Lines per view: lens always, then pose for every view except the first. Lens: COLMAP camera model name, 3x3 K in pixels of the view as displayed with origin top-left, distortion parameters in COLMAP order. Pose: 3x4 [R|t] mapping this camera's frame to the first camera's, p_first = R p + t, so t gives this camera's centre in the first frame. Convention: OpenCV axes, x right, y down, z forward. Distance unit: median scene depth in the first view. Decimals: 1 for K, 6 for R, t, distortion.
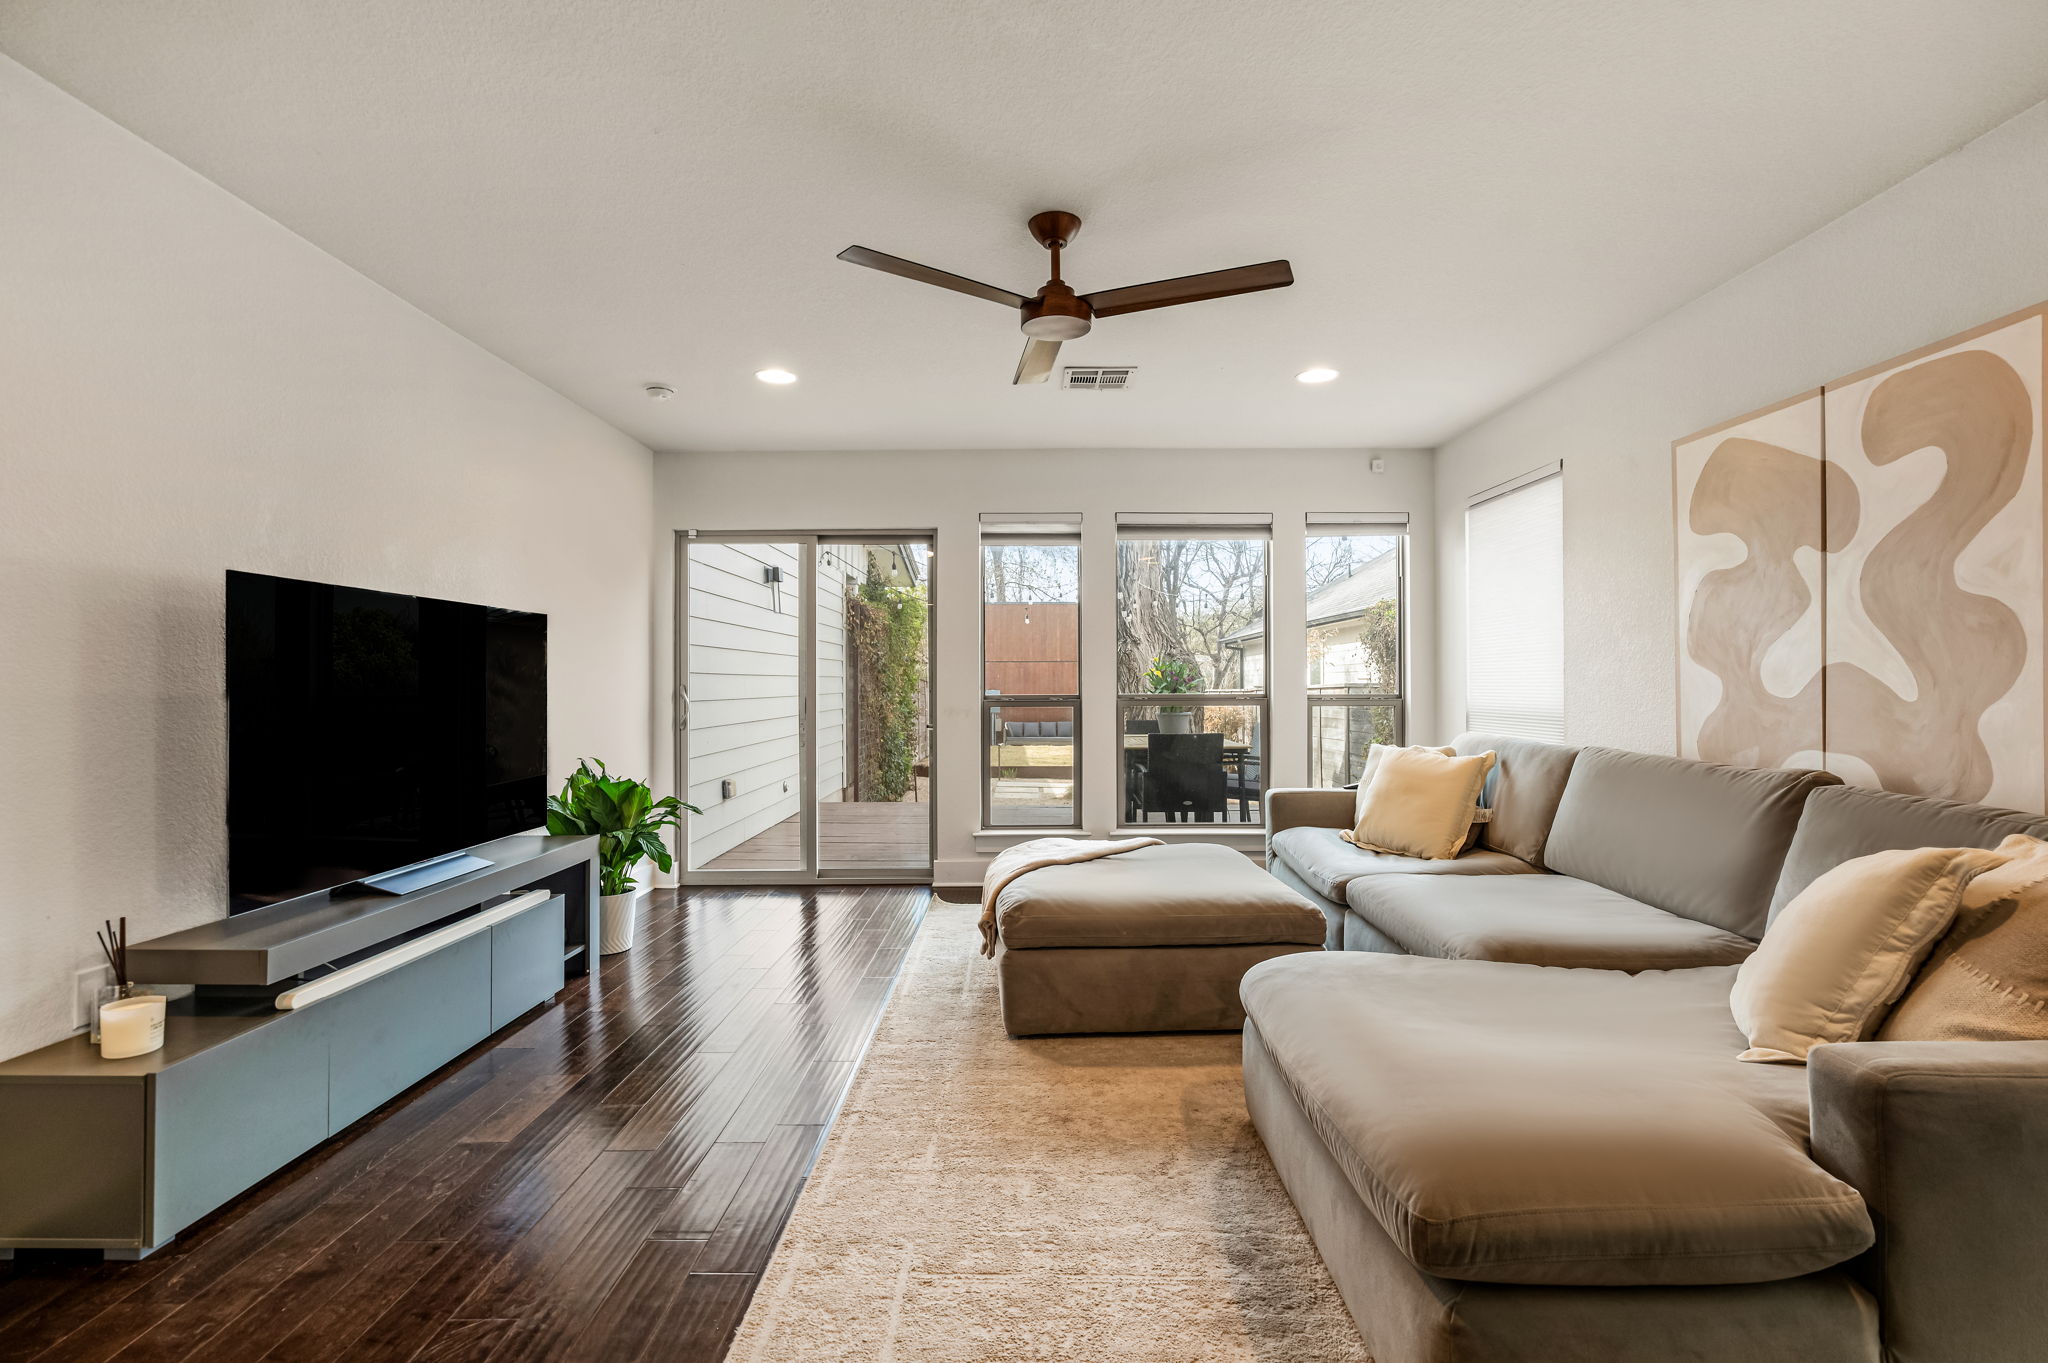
lens RADIAL K [[935.6, 0, 1029.1], [0, 935.6, 679.4], [0, 0, 1]] dist [0.003850, 0.000707]
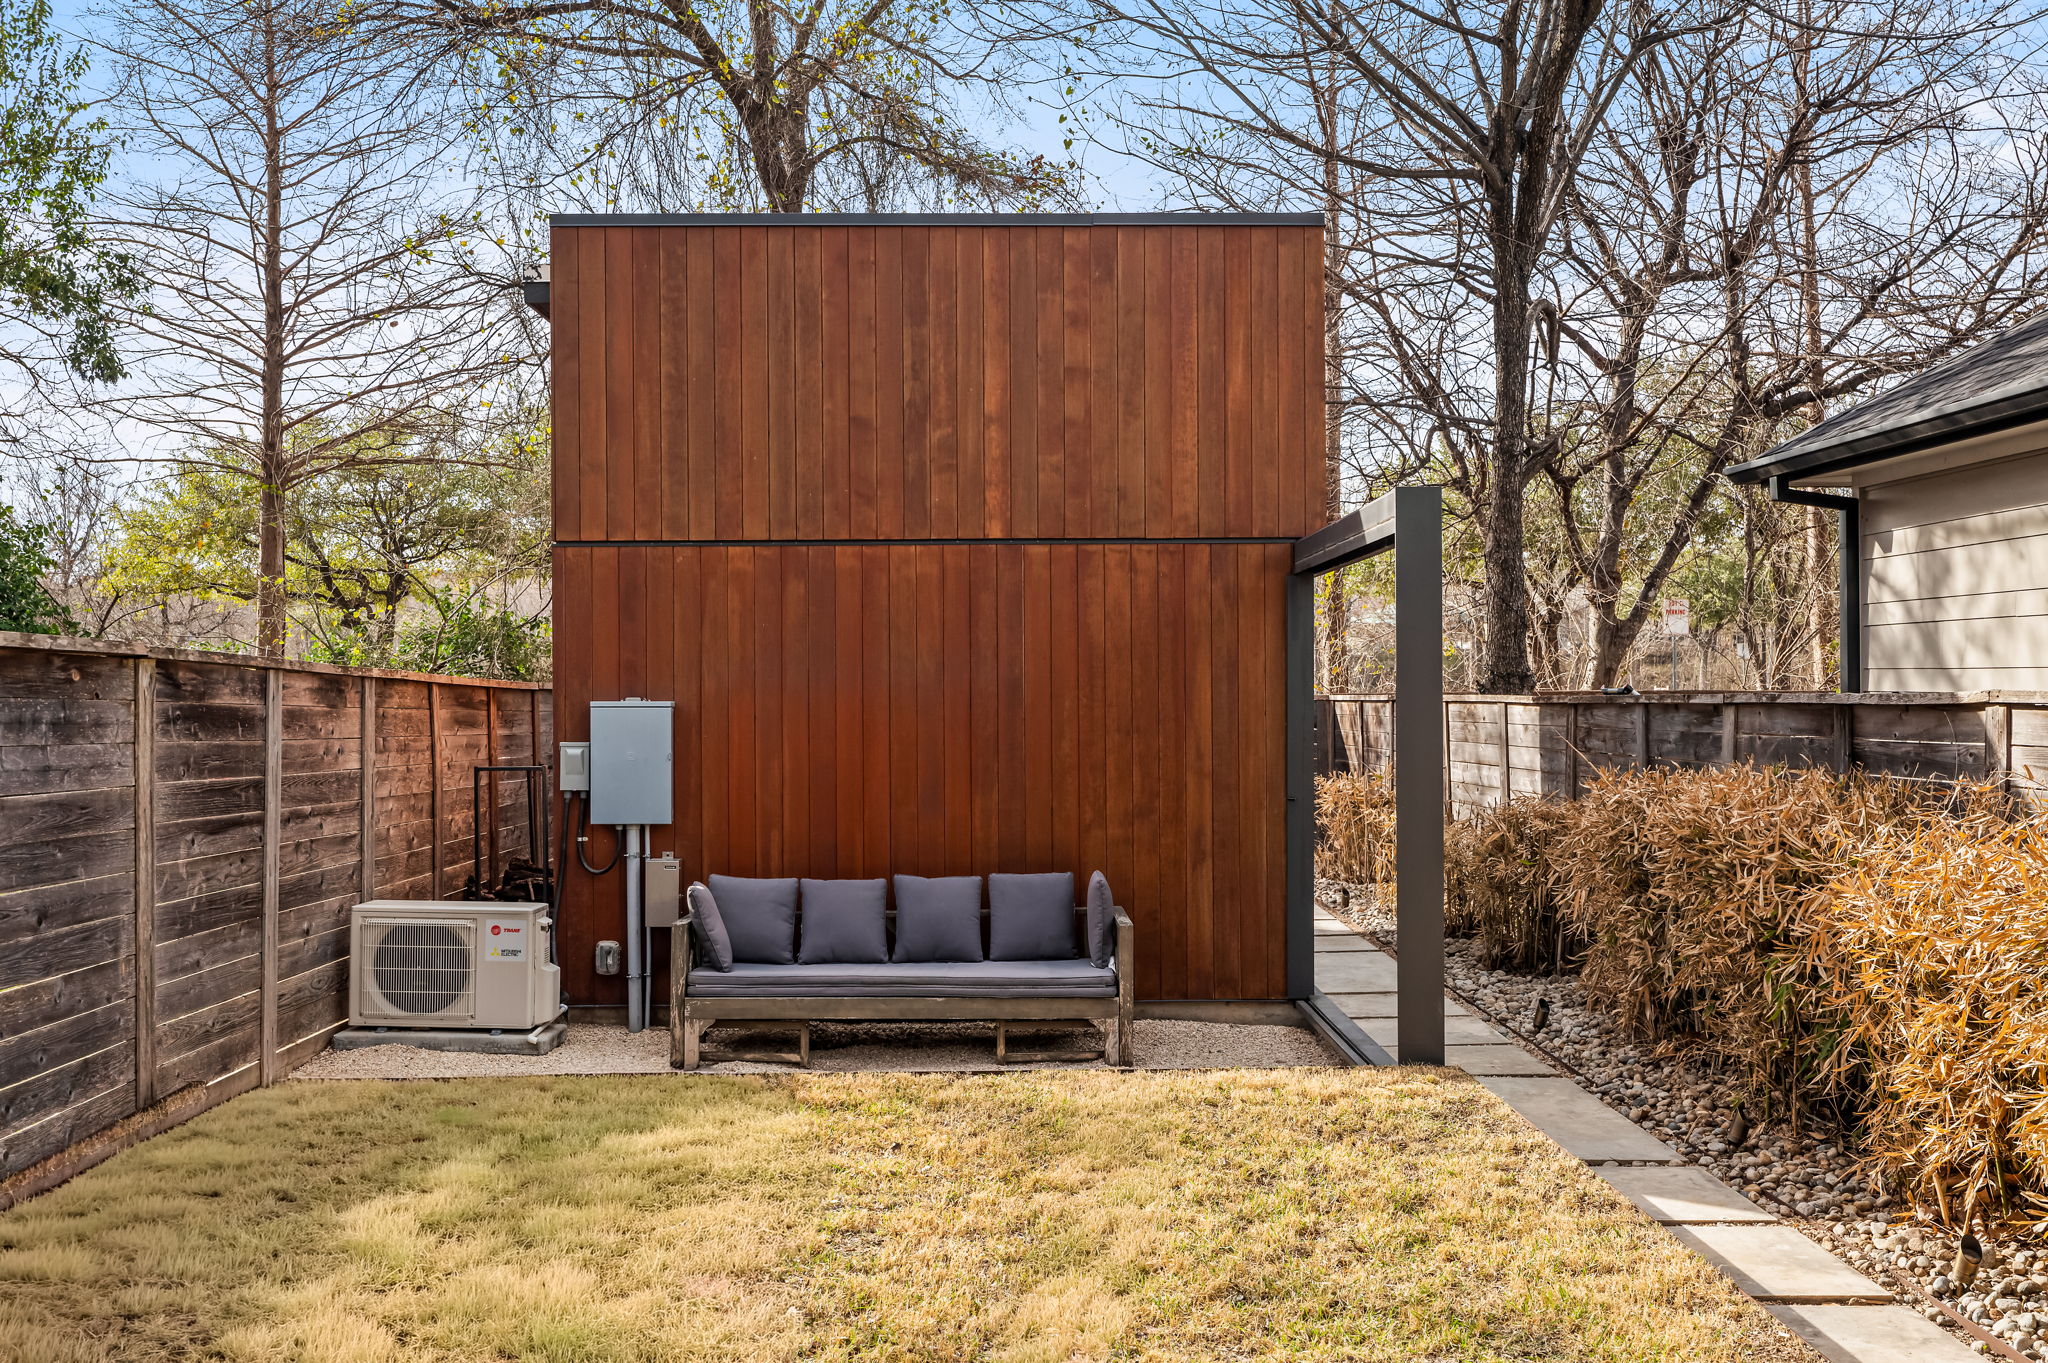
lens RADIAL K [[1959.7, 0, 1027.0], [0, 1959.7, 676.5], [0, 0, 1]] dist [-0.010036, 0.000000]
pose [[0.999562, -0.002877, 0.029438, 0.046259], [0.002778, 0.999990, 0.003395, 0.010784], [-0.029447, -0.003312, 0.999561, 1.079346]]
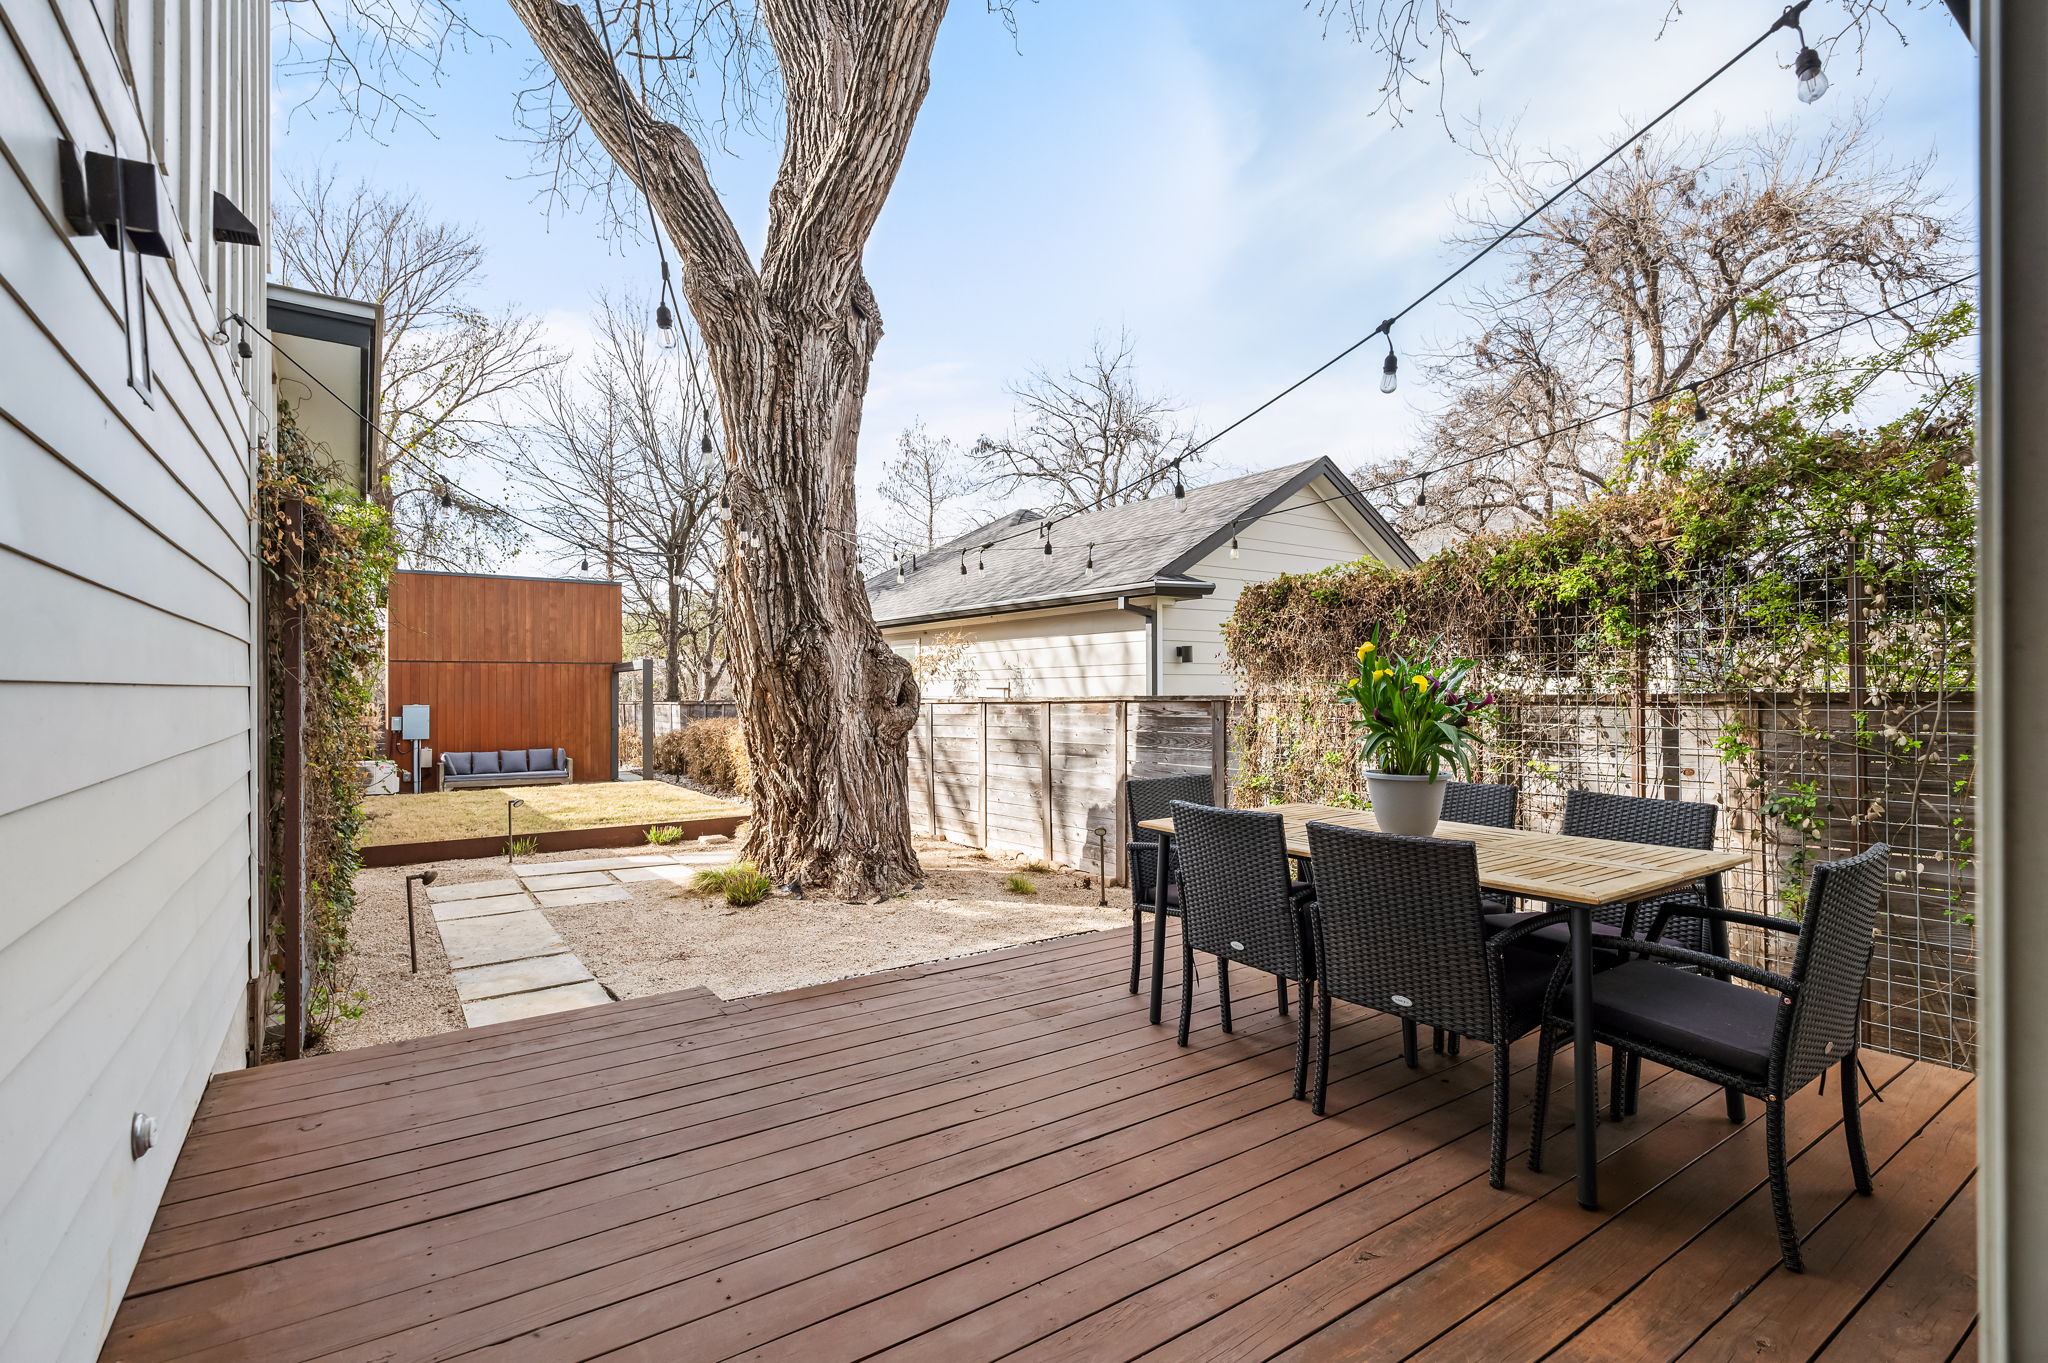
lens RADIAL K [[935.6, 0, 1020.7], [0, 935.6, 689.3], [0, 0, 1]] dist [0.003850, 0.000707]
pose [[0.817864, 0.000477, 0.575411, -0.122544], [-0.001760, 0.999997, 0.001672, -0.001863], [-0.575409, -0.002380, 0.817863, 0.385046]]
